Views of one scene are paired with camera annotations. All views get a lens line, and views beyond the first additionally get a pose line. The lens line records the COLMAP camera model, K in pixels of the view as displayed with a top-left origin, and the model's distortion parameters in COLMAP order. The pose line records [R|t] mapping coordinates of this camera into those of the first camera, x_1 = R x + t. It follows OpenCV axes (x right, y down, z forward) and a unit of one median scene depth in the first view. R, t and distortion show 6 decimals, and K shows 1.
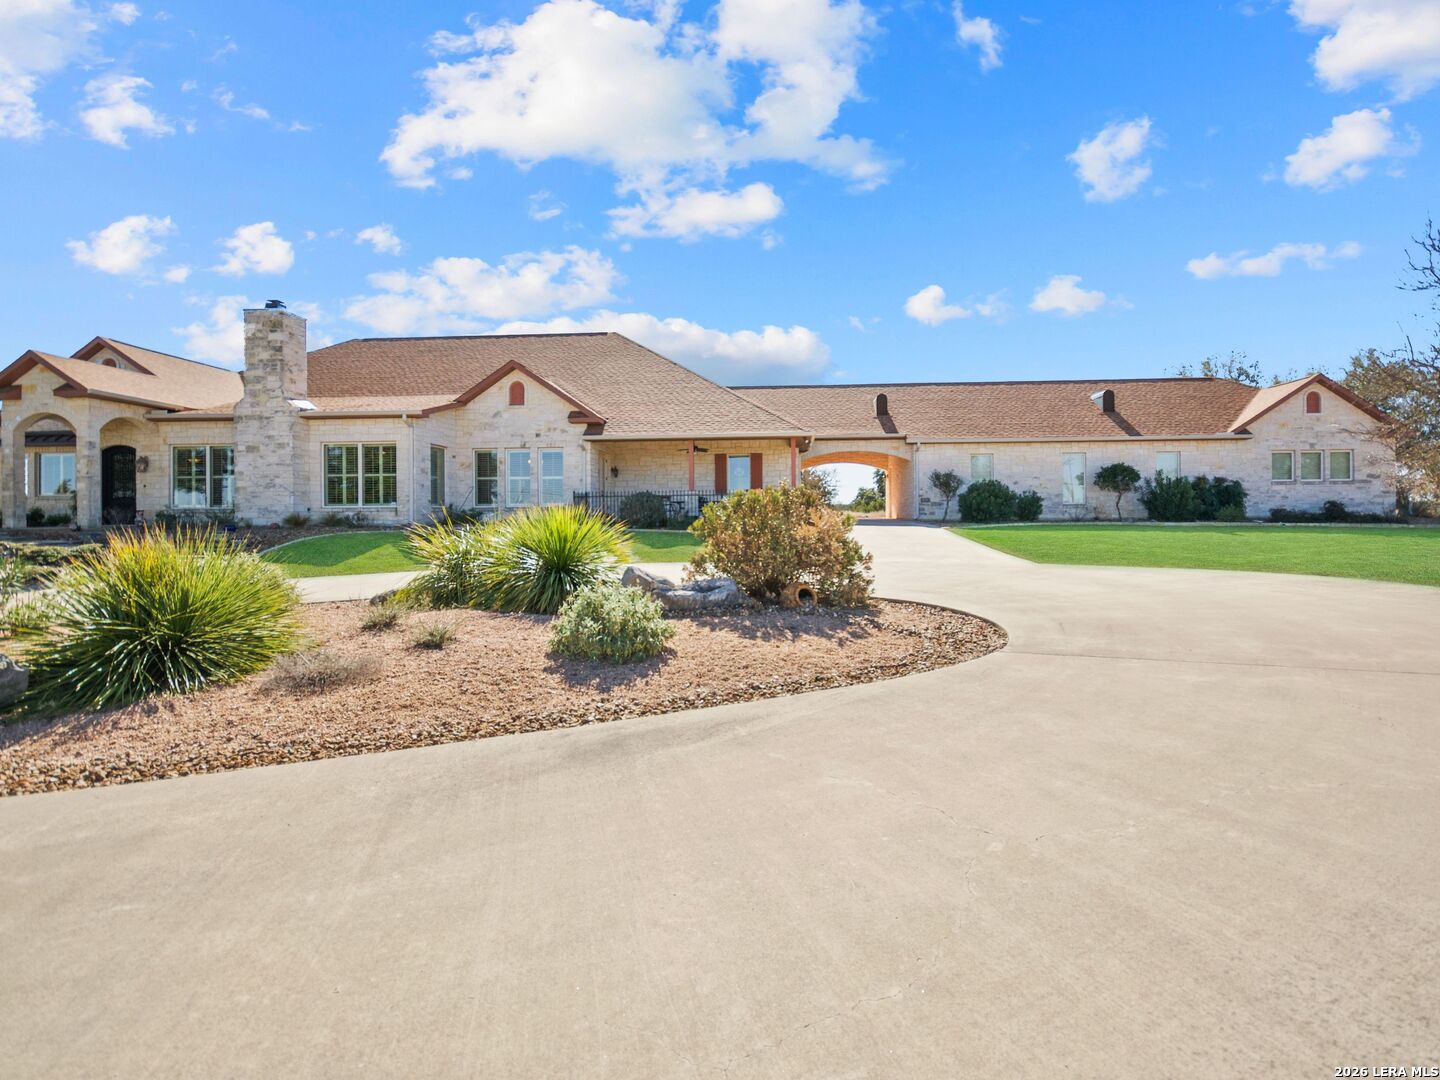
lens RADIAL K [[725.2, 0, 744.9], [0, 725.2, 551.3], [0, 0, 1]] dist [-0.003577, -0.000447]
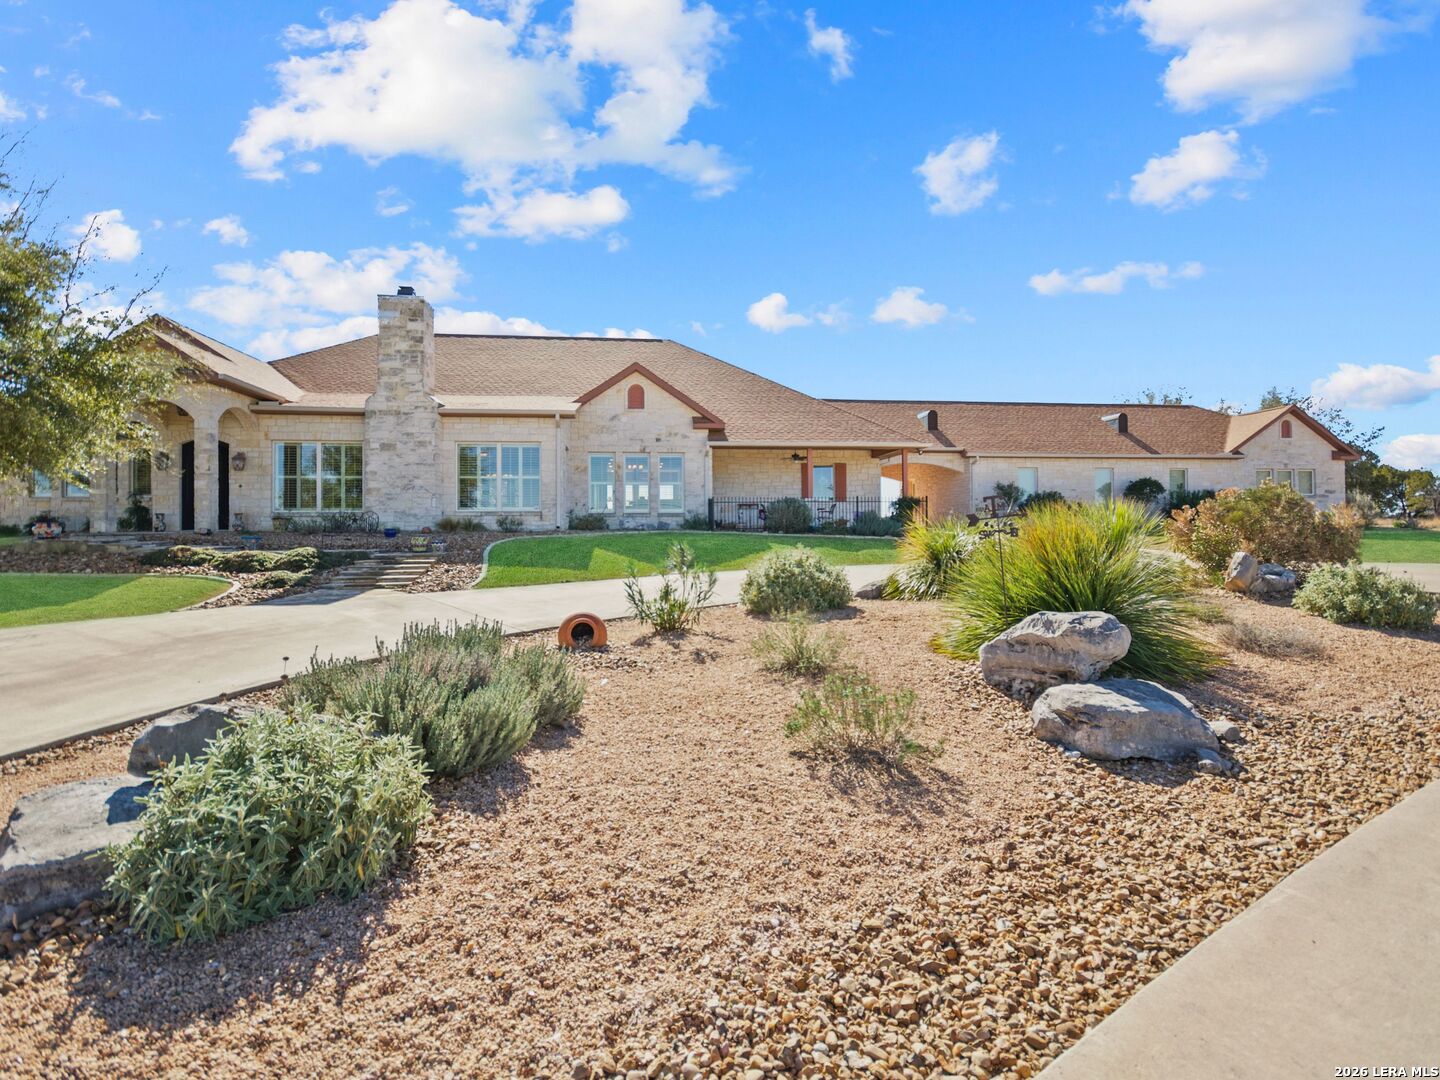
lens RADIAL K [[735.5, 0, 706.8], [0, 735.5, 537.8], [0, 0, 1]] dist [-0.002963, -0.000820]
pose [[0.981915, 0.000833, 0.189319, -0.363197], [0.005613, 0.999423, -0.033505, 0.005279], [-0.189238, 0.033962, 0.981344, 0.014815]]
